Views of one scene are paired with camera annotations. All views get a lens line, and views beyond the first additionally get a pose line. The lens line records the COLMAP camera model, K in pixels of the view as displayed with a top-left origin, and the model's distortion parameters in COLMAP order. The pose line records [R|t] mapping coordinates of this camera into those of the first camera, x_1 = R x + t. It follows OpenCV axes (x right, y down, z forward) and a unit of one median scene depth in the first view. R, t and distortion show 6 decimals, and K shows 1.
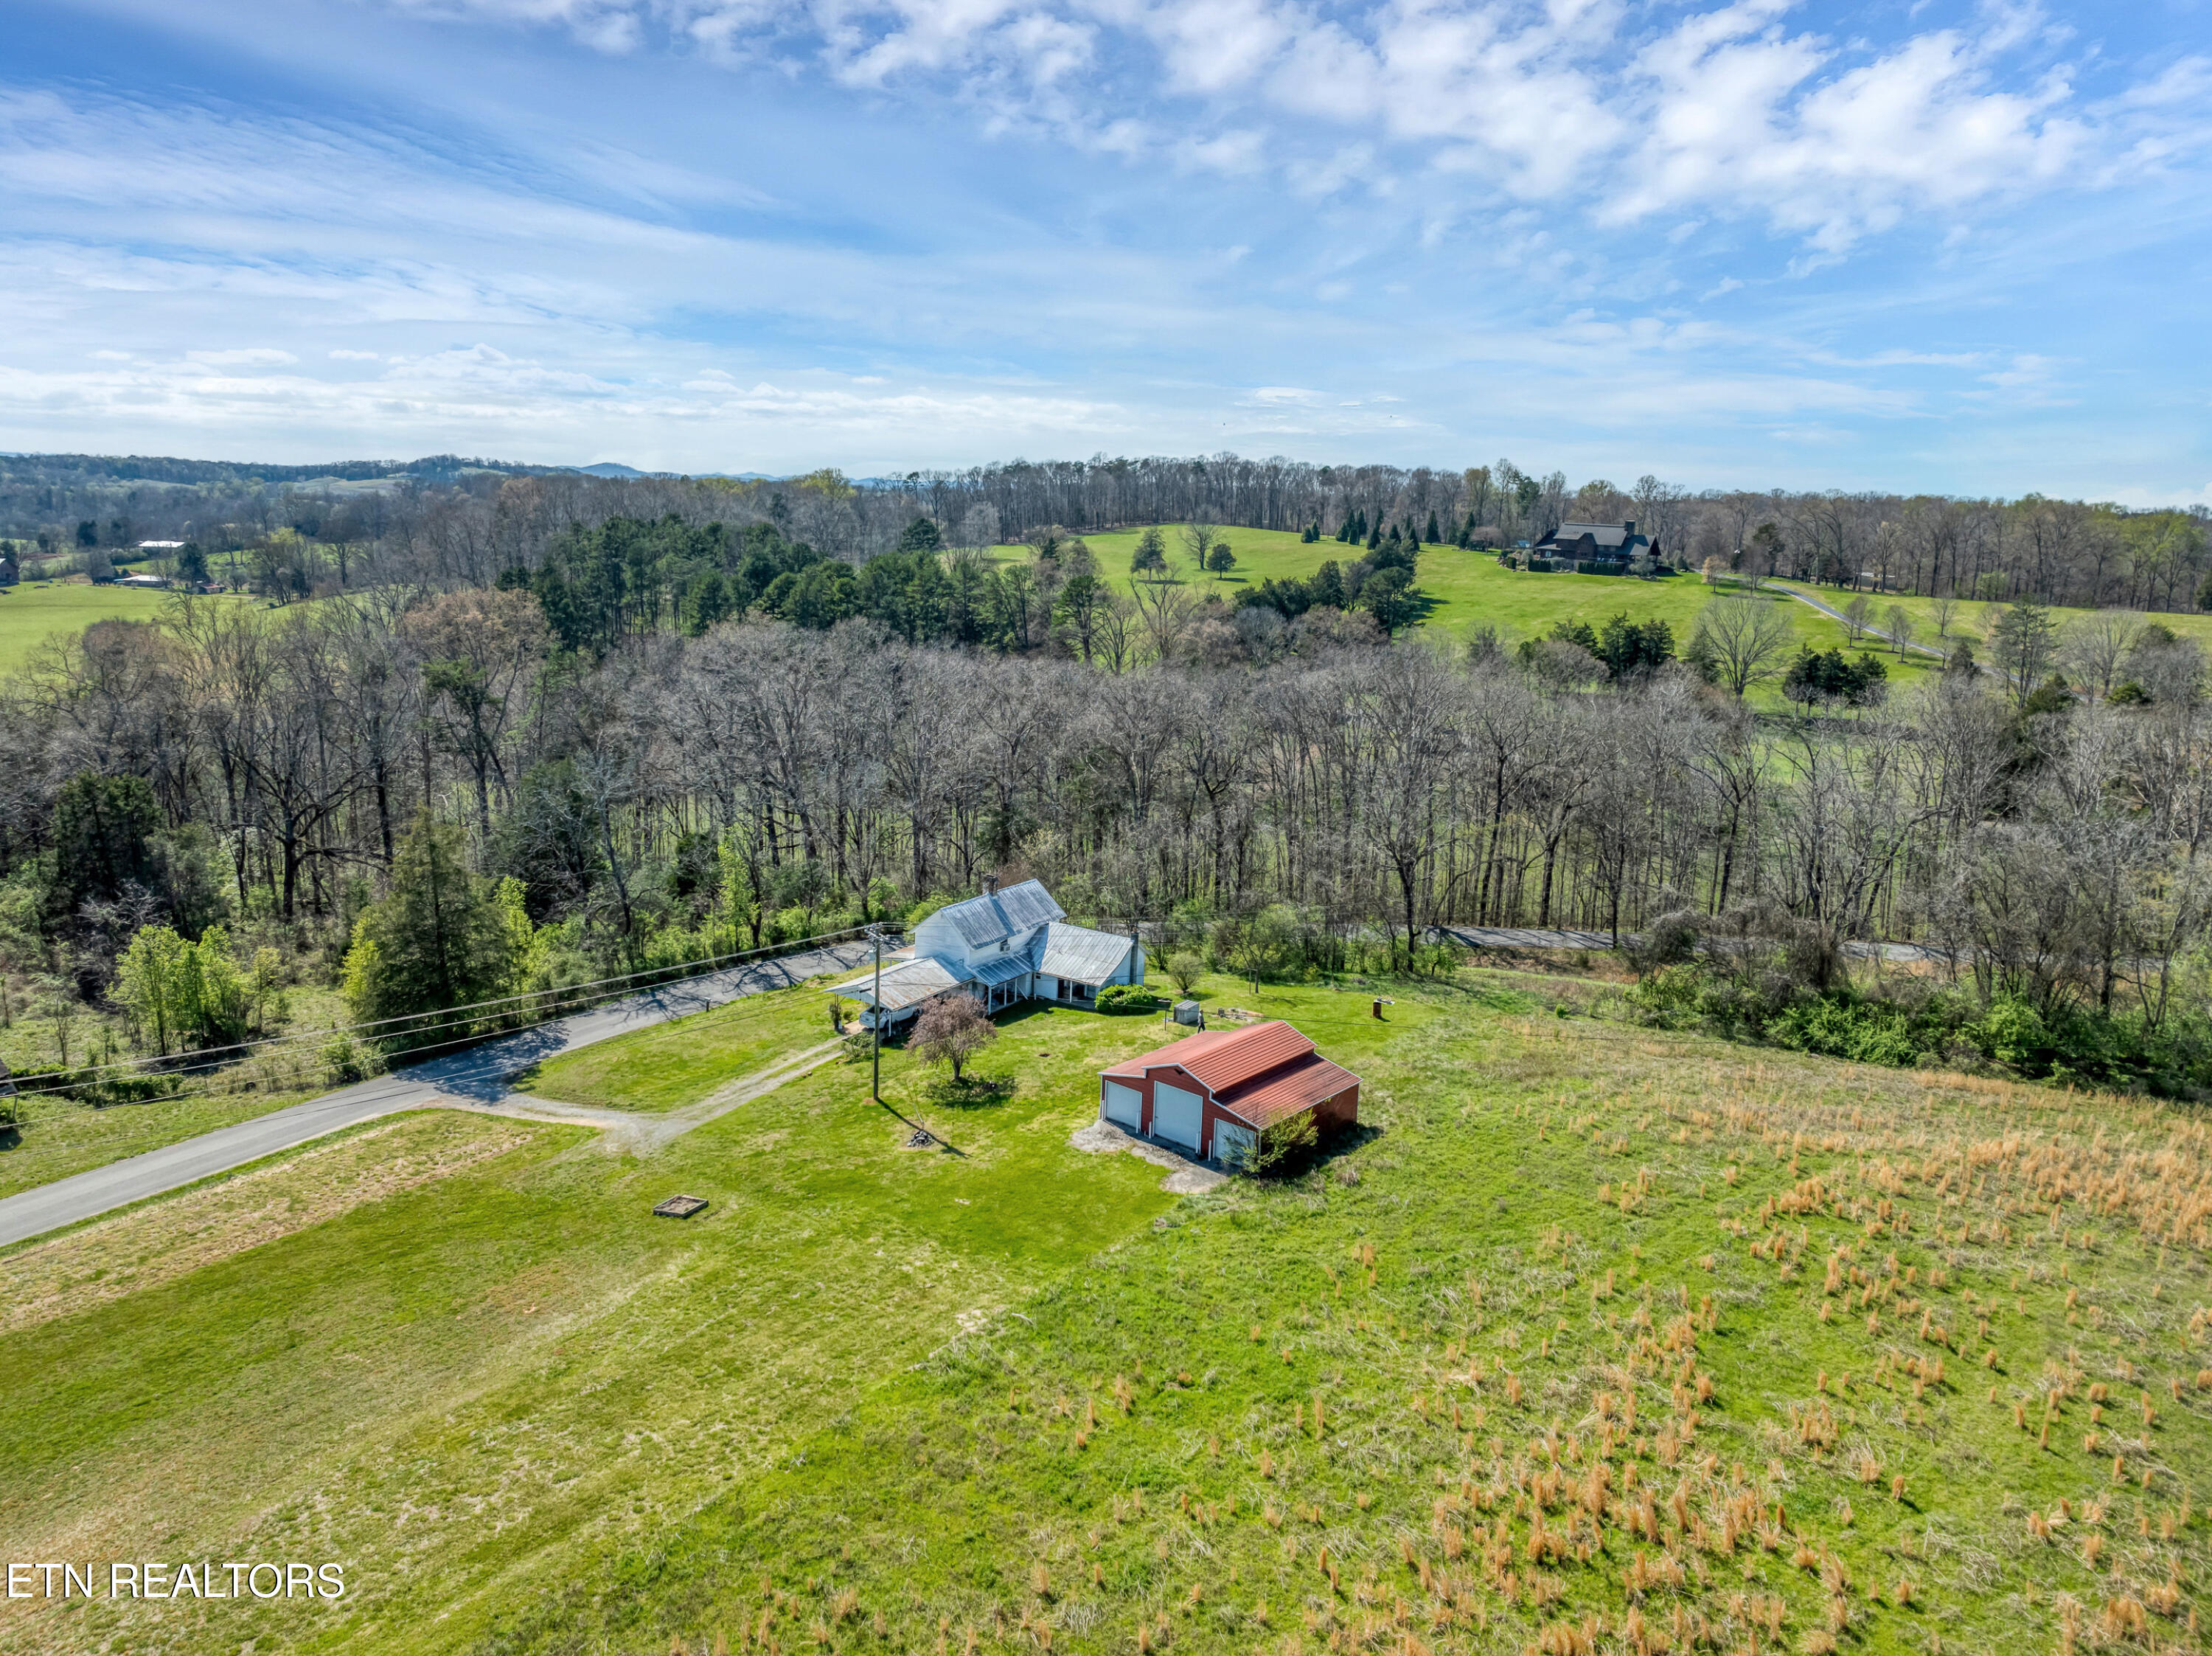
lens RADIAL K [[1551.5, 0, 1106.0], [0, 1551.5, 828.0], [0, 0, 1]] dist [-0.038415, 0.010079]
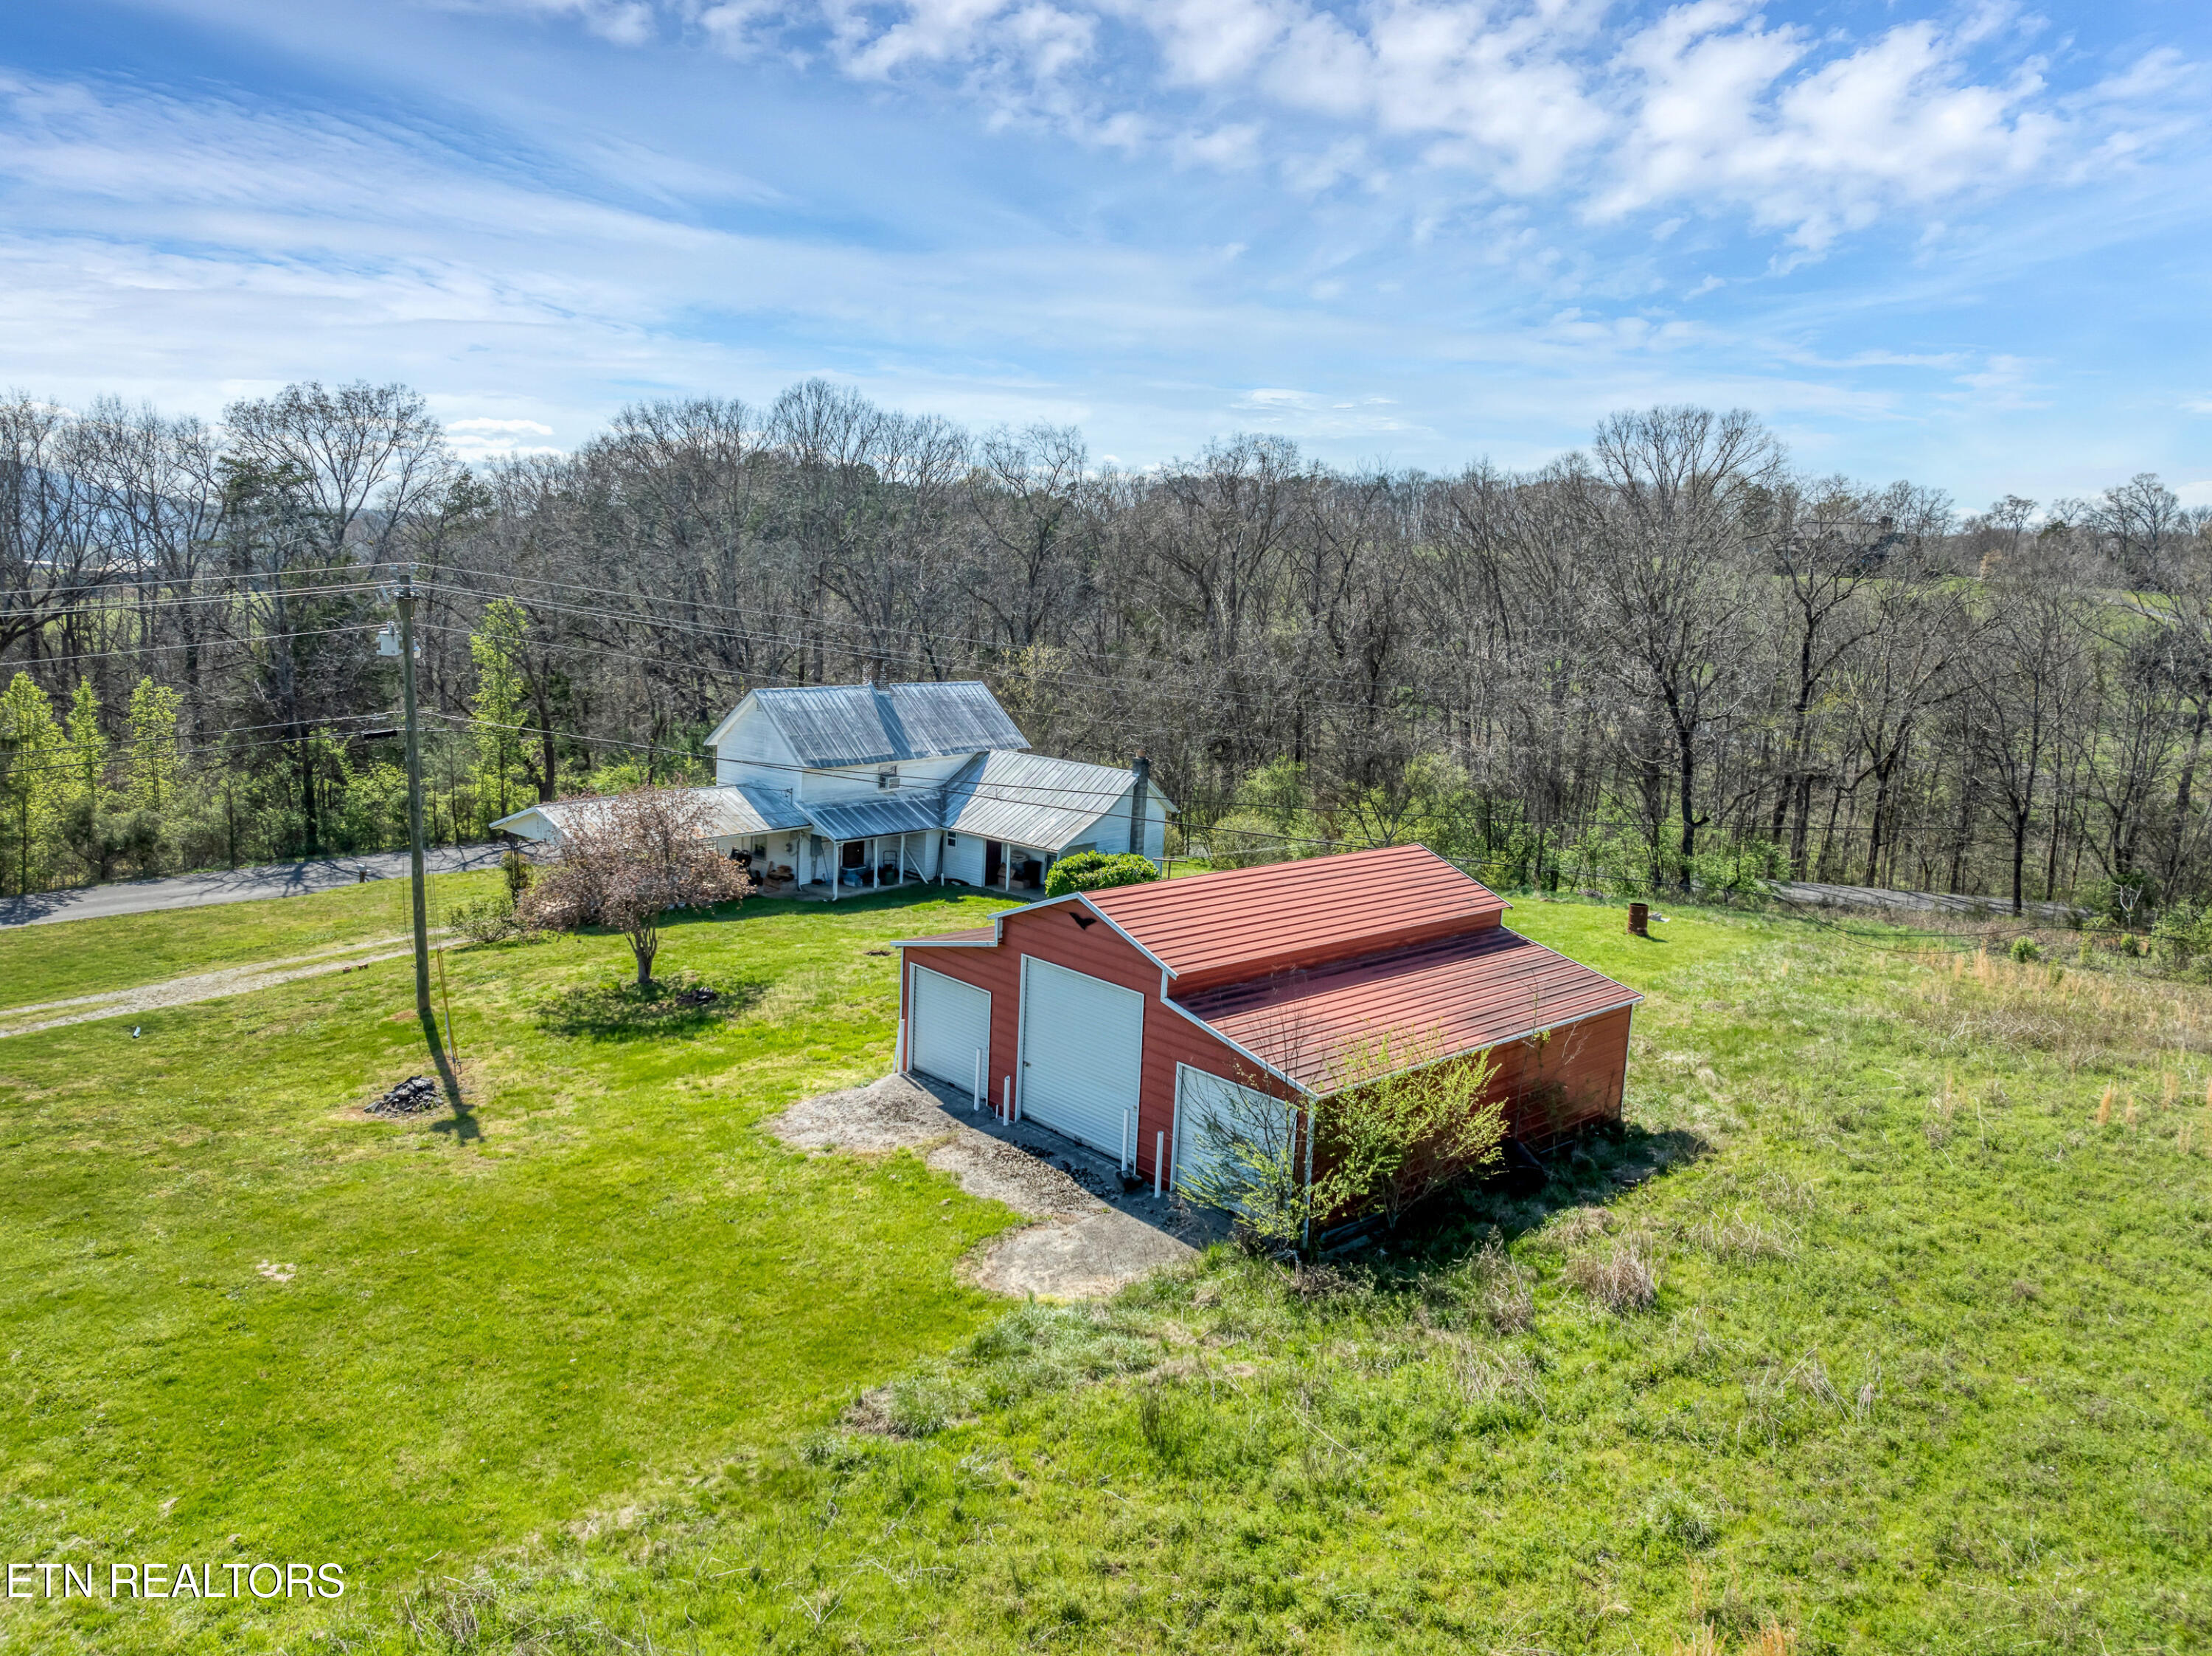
lens RADIAL K [[1551.5, 0, 1106.0], [0, 1551.5, 828.0], [0, 0, 1]] dist [-0.038415, 0.010079]
pose [[0.992652, 0.032967, -0.116424, 0.089261], [-0.038424, 0.998251, -0.044936, 0.151361], [0.114739, 0.049079, 0.992183, 0.669230]]
